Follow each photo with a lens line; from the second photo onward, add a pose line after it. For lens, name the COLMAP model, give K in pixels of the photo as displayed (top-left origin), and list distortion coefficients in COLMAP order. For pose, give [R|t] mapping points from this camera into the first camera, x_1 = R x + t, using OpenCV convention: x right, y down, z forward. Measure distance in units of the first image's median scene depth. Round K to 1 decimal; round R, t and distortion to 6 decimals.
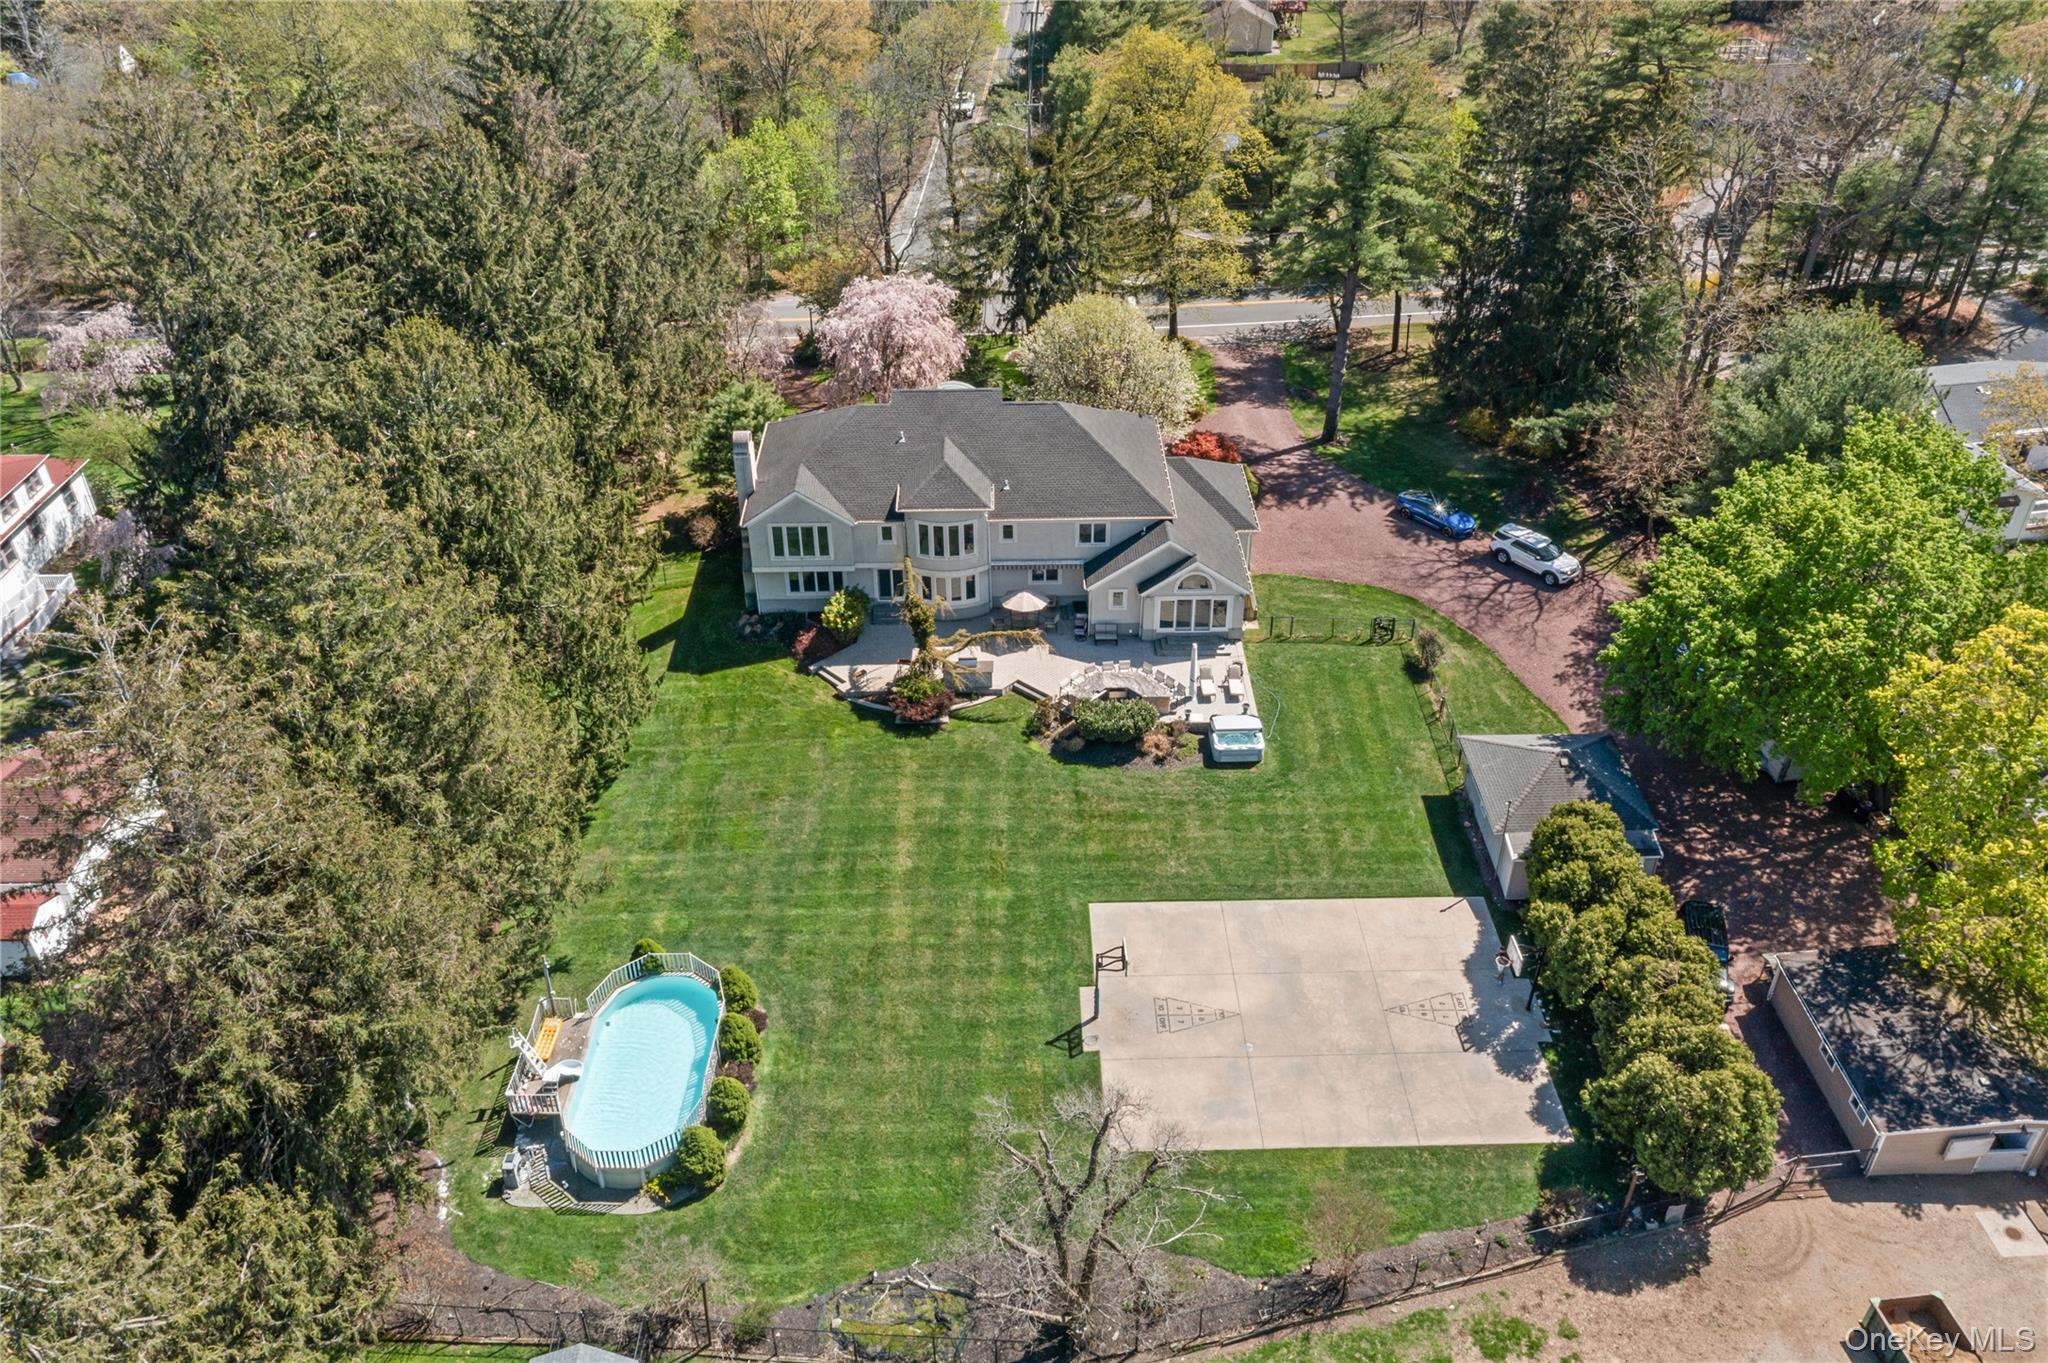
lens RADIAL K [[1604.4, 0, 1028.4], [0, 1604.4, 677.9], [0, 0, 1]] dist [-0.025625, 0.020744]
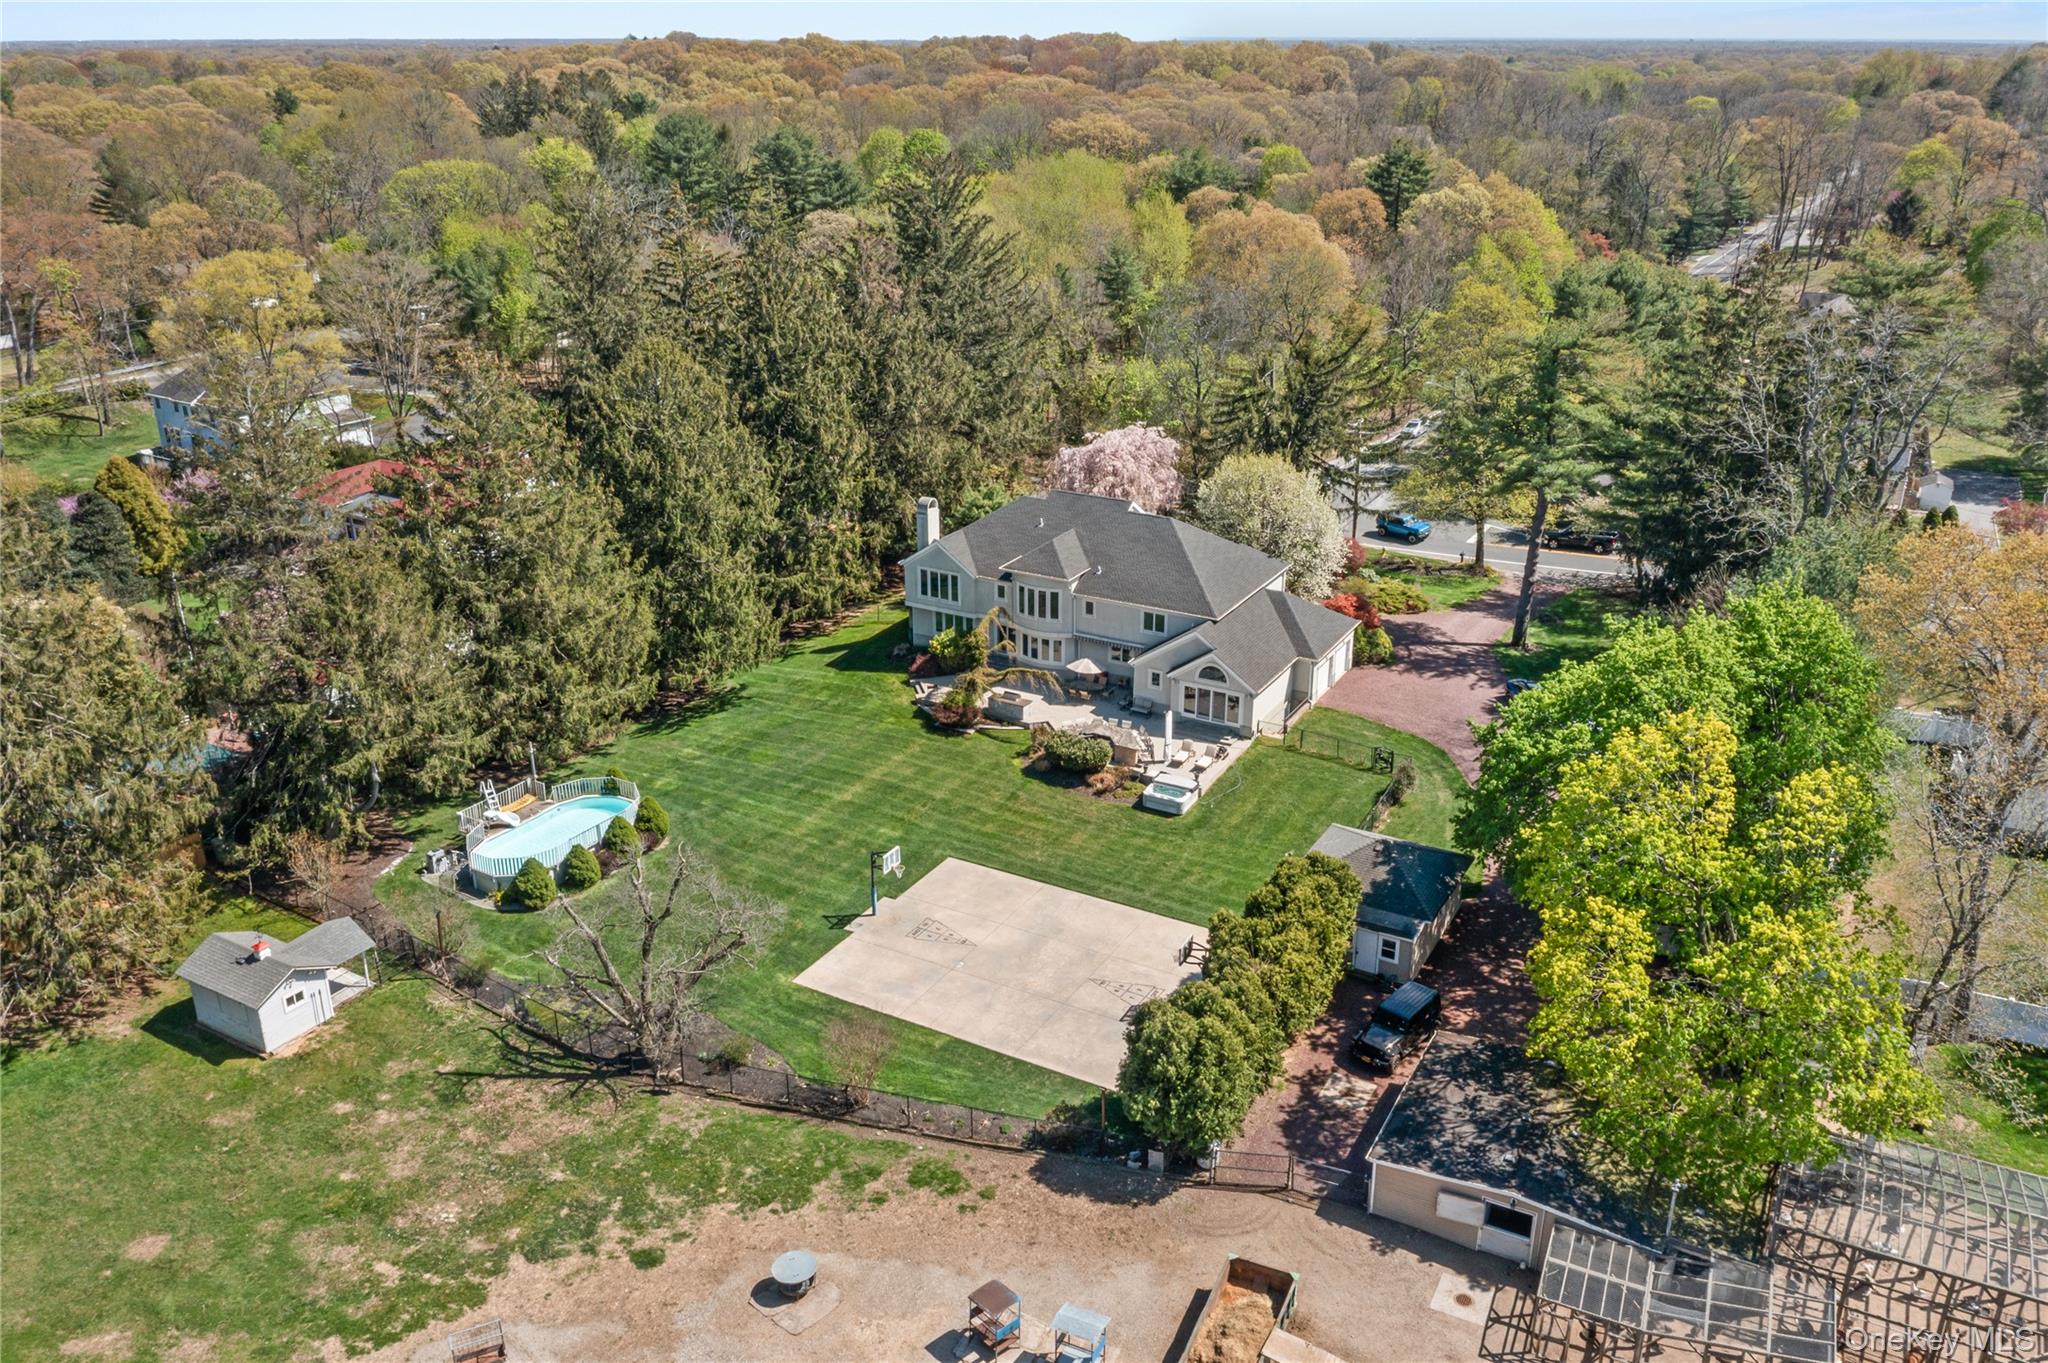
lens RADIAL K [[1604.4, 0, 1029.5], [0, 1604.4, 673.0], [0, 0, 1]] dist [-0.025625, 0.020744]
pose [[0.860104, 0.193597, -0.471955, 0.544153], [-0.290858, 0.946179, -0.141943, 0.142307], [0.419074, 0.259357, 0.870121, -0.037881]]
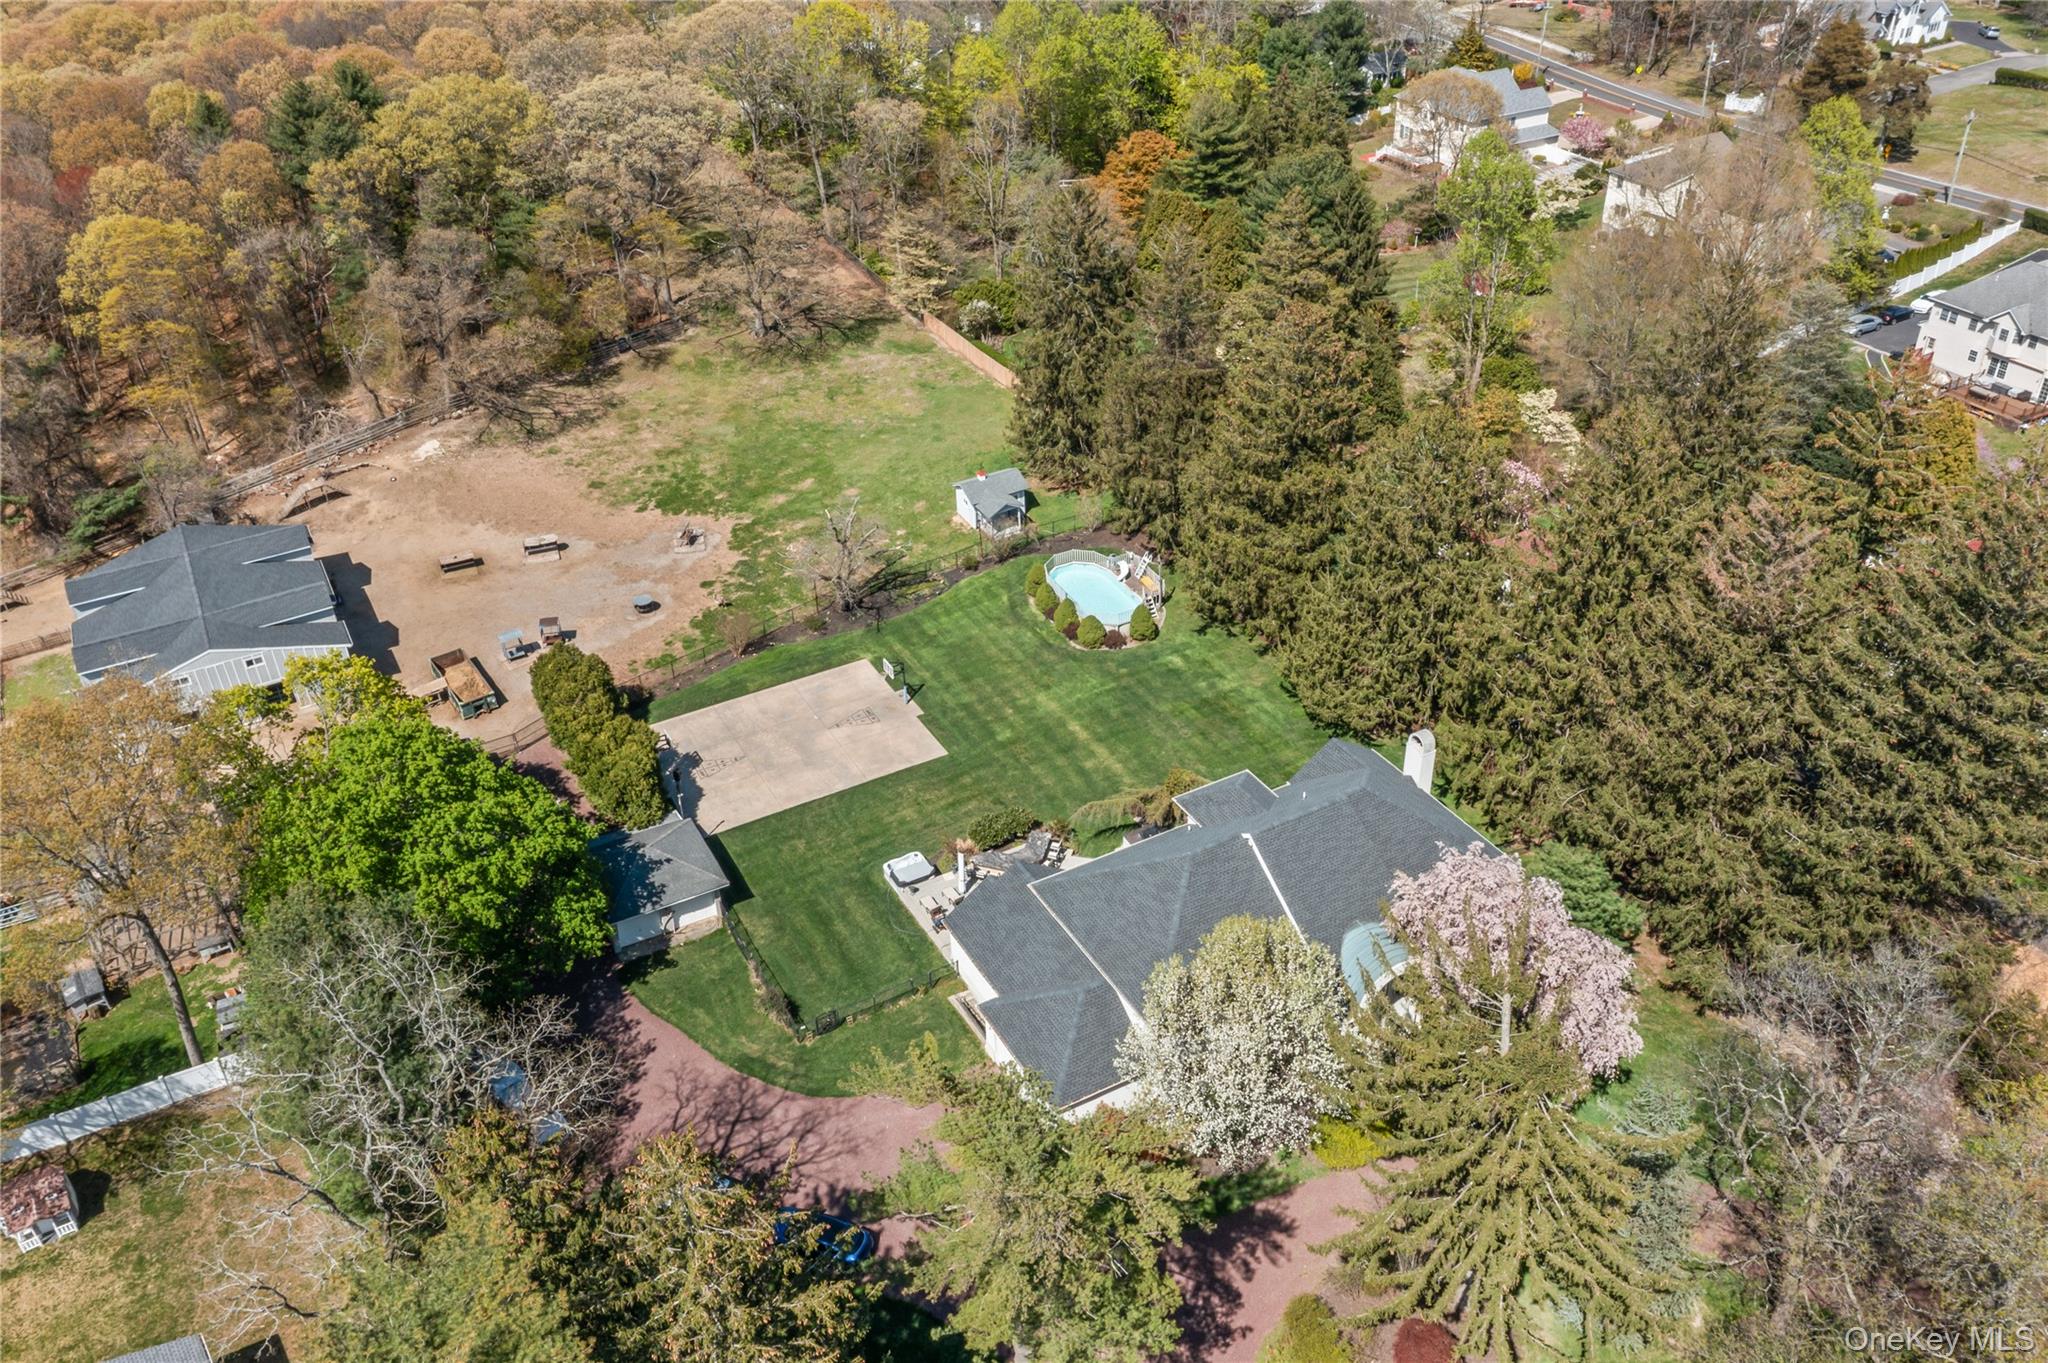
lens RADIAL K [[1604.4, 0, 1024.9], [0, 1604.4, 685.2], [0, 0, 1]] dist [-0.025625, 0.020744]
pose [[-0.886224, 0.286468, -0.364064, 0.439166], [-0.231971, 0.405839, 0.884016, -1.070942], [0.400994, 0.867889, -0.293212, 1.233598]]
